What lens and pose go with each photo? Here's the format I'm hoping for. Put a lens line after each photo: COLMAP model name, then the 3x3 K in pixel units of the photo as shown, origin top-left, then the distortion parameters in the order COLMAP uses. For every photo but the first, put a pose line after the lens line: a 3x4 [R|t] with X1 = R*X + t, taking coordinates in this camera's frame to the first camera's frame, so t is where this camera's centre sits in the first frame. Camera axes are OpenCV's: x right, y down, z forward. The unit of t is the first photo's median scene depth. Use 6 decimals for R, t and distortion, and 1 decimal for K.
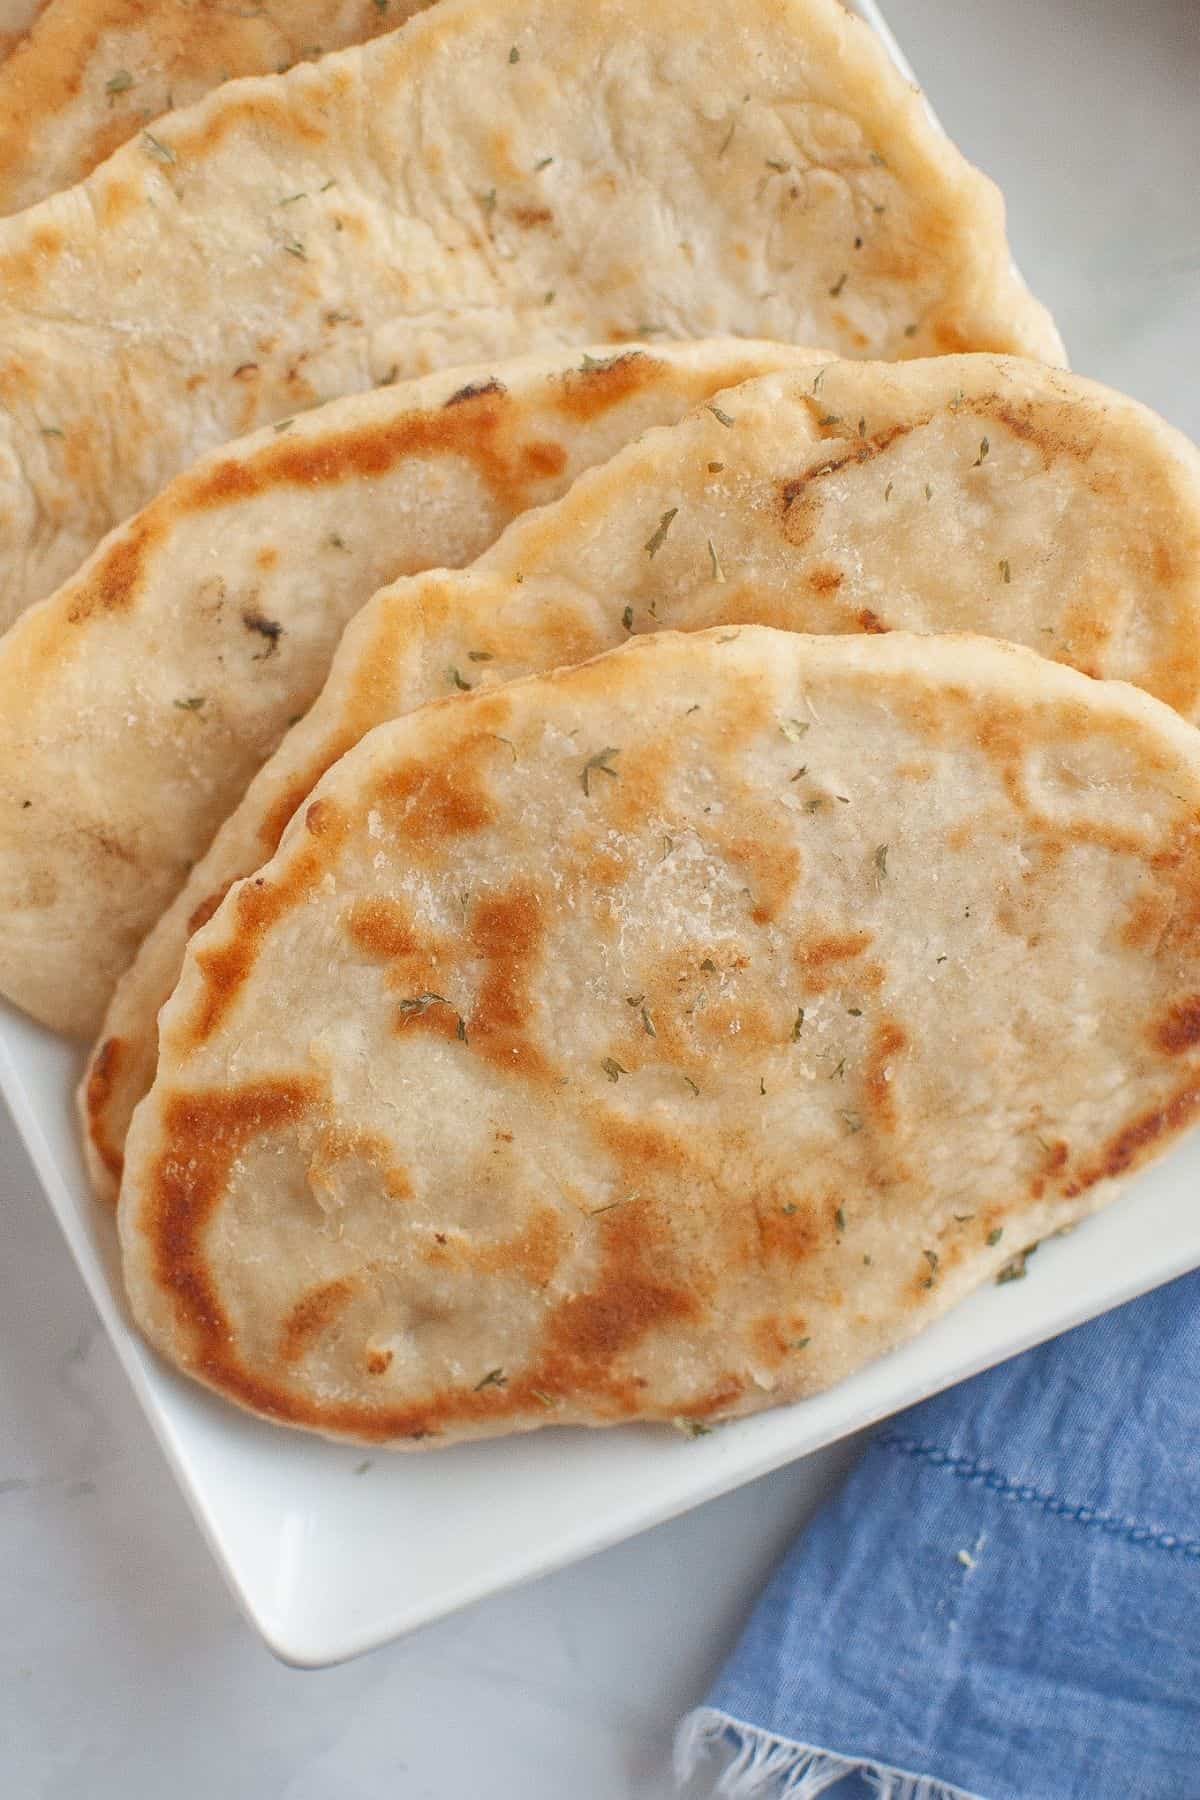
lens RADIAL K [[2826.5, 0, 537.6], [0, 2826.5, 902.1], [0, 0, 1]] dist [-0.216072, 0.128653]
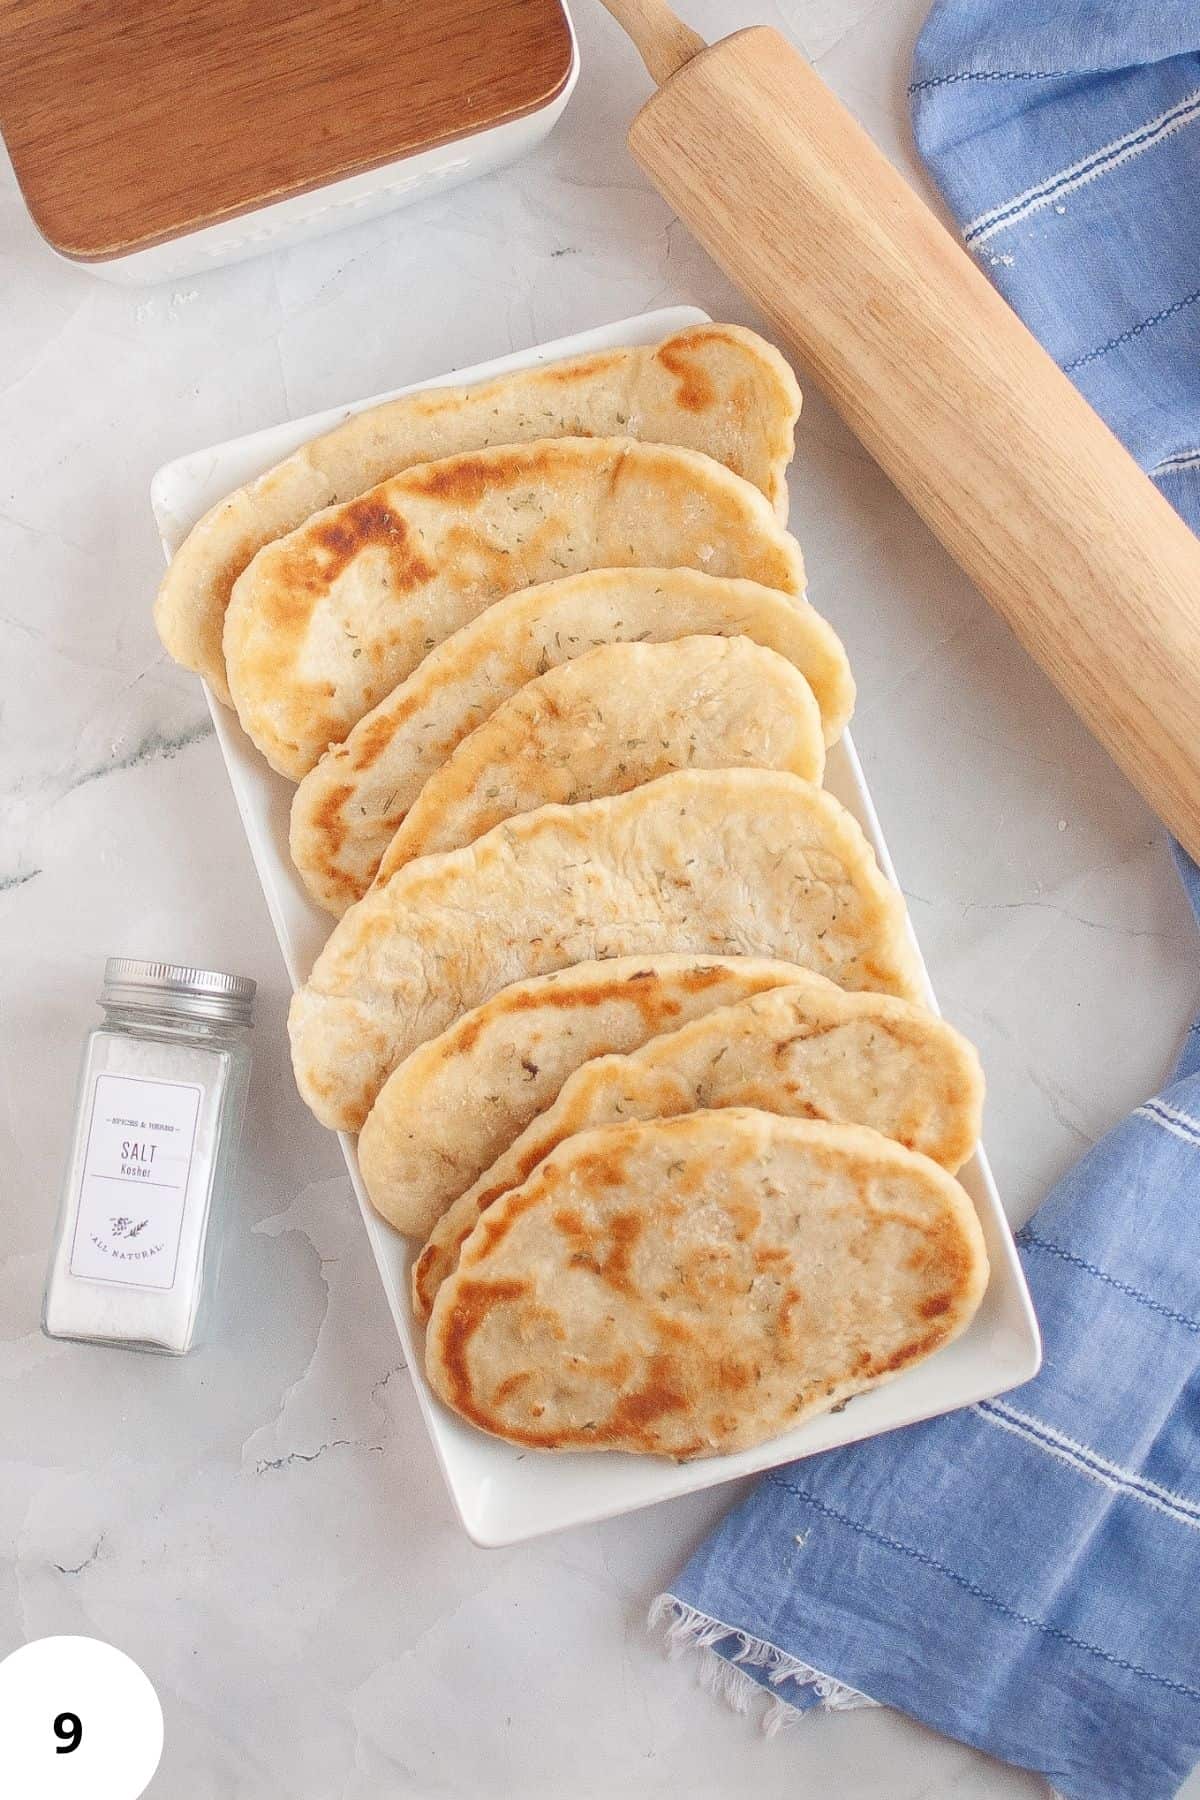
lens RADIAL K [[3739.0, 0, 461.0], [0, 3739.0, 759.6], [0, 0, 1]] dist [-0.209416, 0.146824]
pose [[0.990666, 0.132402, -0.032423, -0.088629], [-0.131620, 0.990980, 0.025197, -0.394596], [0.035466, -0.020694, 0.999157, -1.835413]]
